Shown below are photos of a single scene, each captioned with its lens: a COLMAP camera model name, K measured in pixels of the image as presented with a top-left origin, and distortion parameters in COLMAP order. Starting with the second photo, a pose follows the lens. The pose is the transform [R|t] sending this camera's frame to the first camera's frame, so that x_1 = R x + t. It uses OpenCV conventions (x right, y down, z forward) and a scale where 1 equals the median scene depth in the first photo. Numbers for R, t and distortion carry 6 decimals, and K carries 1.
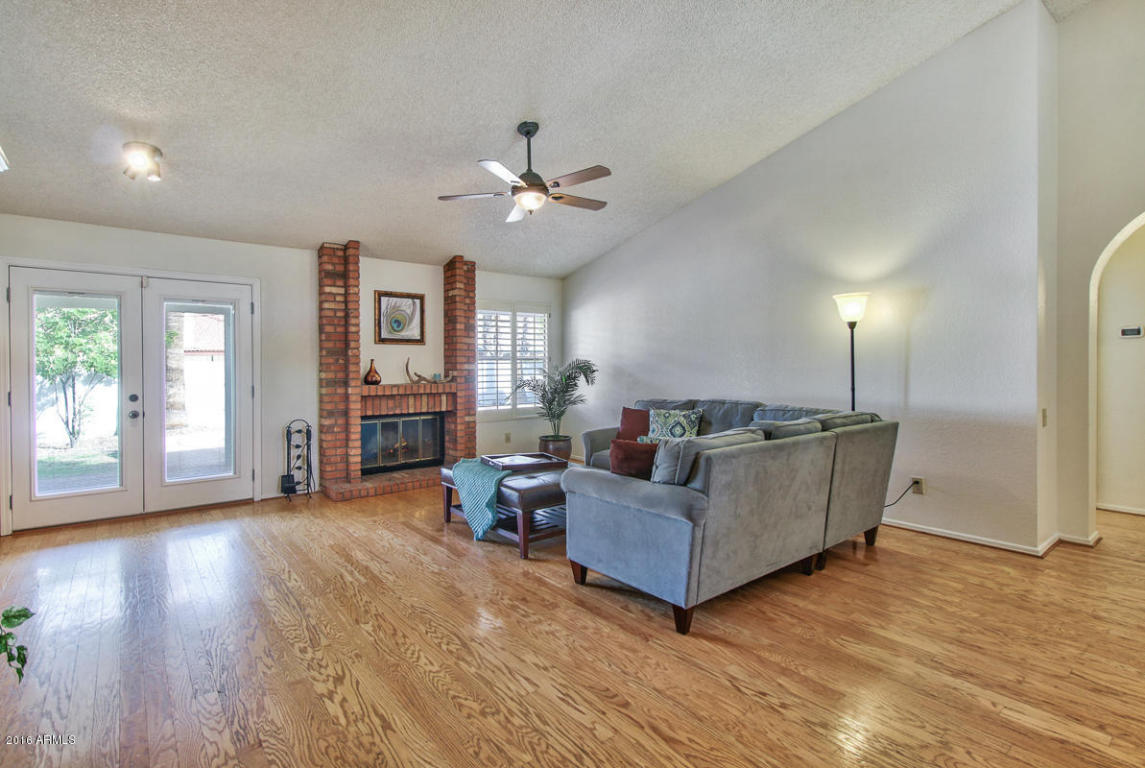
lens RADIAL K [[520.8, 0, 539.7], [0, 520.8, 365.1], [0, 0, 1]] dist [0.038272, -0.025543]
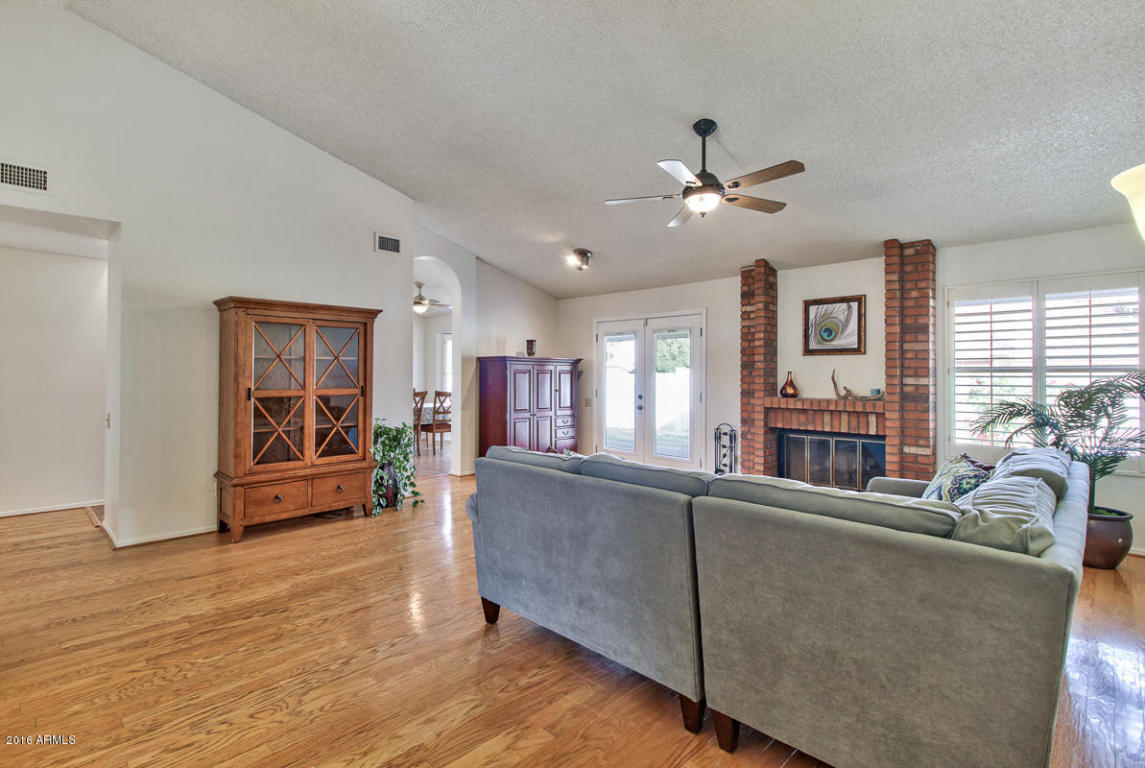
lens RADIAL K [[537.8, 0, 566.4], [0, 537.8, 369.6], [0, 0, 1]] dist [0.002580, -0.000257]
pose [[0.162940, -0.003520, -0.986630, 0.601756], [-0.005209, 0.999977, -0.004428, -0.008473], [0.986622, 0.005861, 0.162918, 0.411410]]
